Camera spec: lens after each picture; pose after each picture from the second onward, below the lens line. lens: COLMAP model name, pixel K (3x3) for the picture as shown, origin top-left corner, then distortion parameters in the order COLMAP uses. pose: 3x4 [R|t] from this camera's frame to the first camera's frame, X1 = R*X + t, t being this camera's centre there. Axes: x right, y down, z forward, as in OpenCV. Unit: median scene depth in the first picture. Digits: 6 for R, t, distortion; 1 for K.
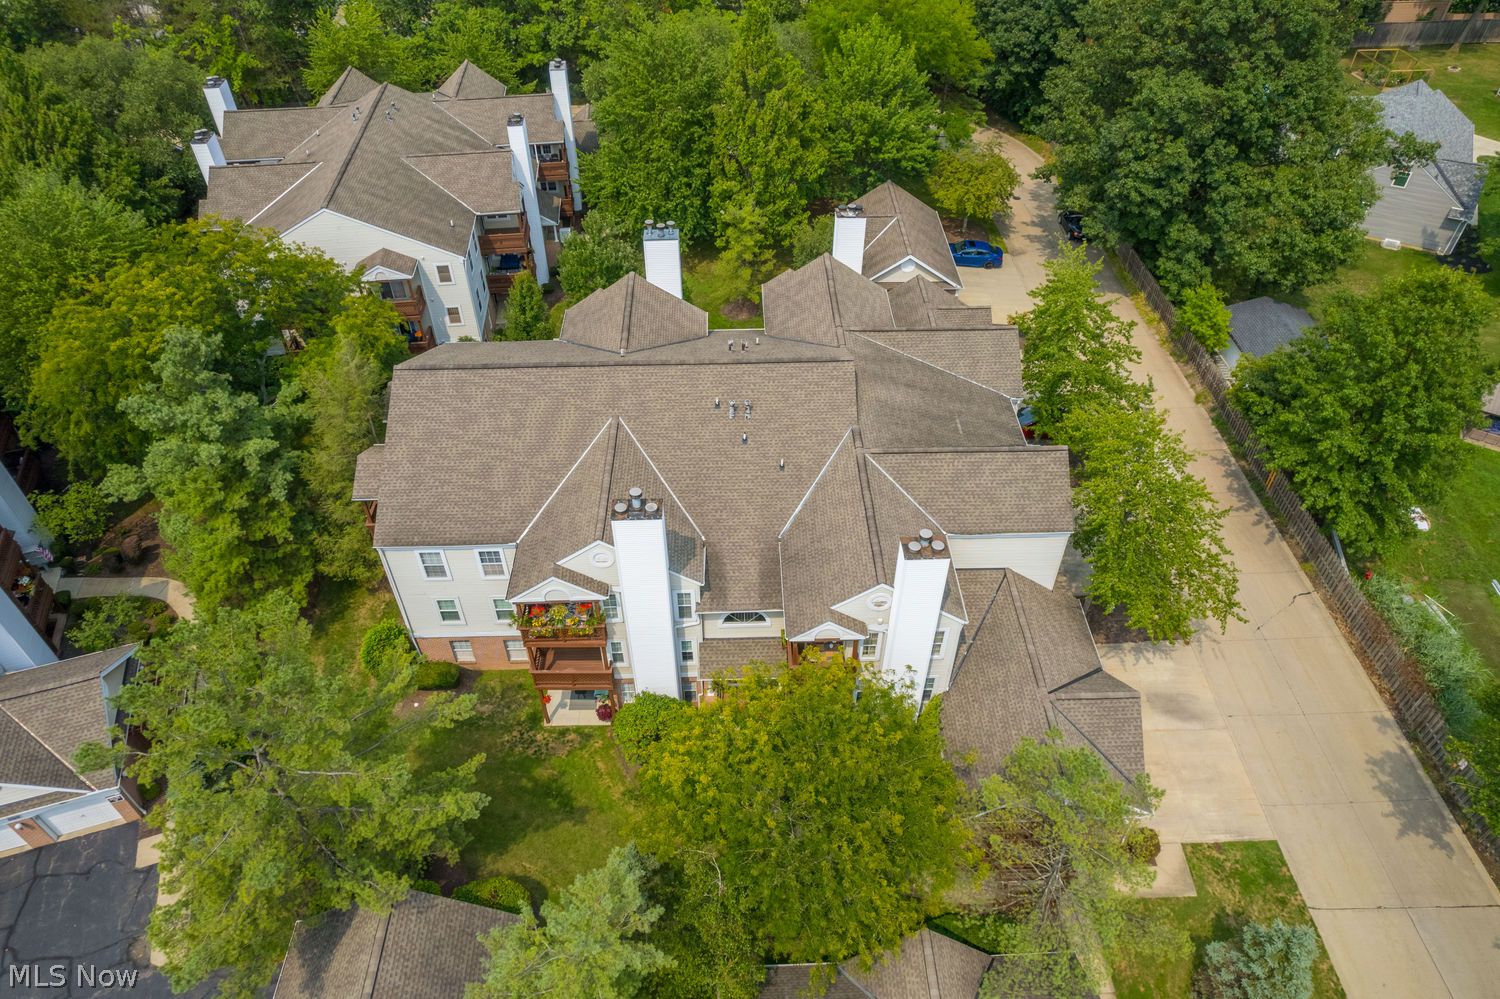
lens RADIAL K [[978.7, 0, 744.8], [0, 978.7, 506.4], [0, 0, 1]] dist [-0.081609, 0.075734]
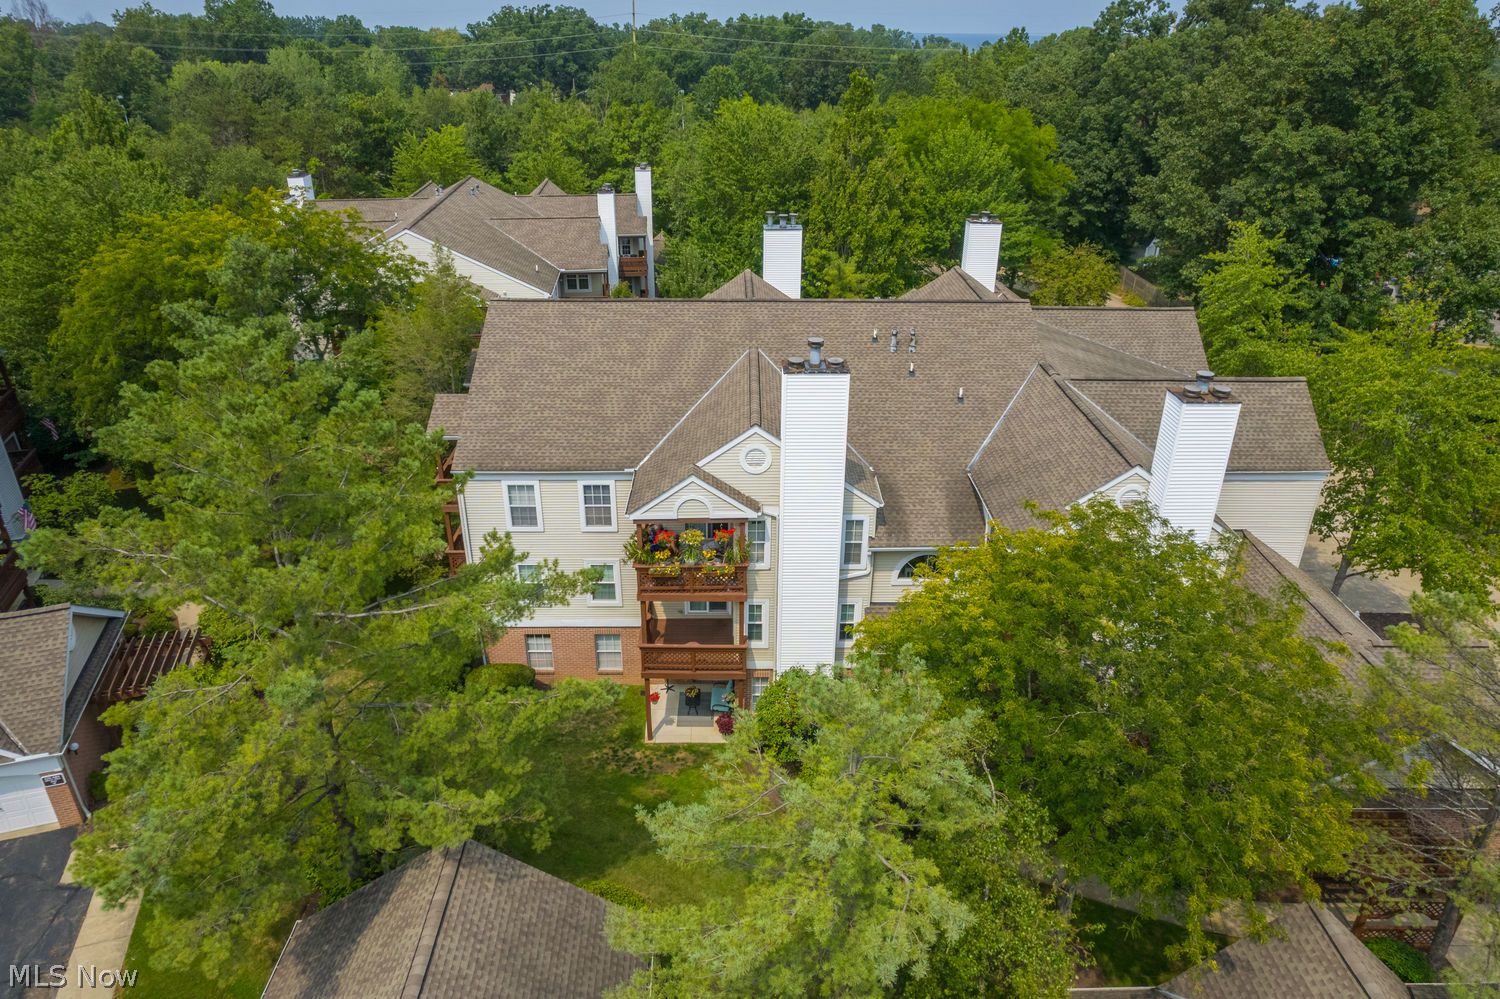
lens RADIAL K [[978.7, 0, 744.8], [0, 978.7, 506.4], [0, 0, 1]] dist [-0.081609, 0.075734]
pose [[0.999876, 0.014895, -0.005140, -0.128551], [-0.015745, 0.956936, -0.289872, 0.267427], [0.000601, 0.289917, 0.957052, 0.231950]]
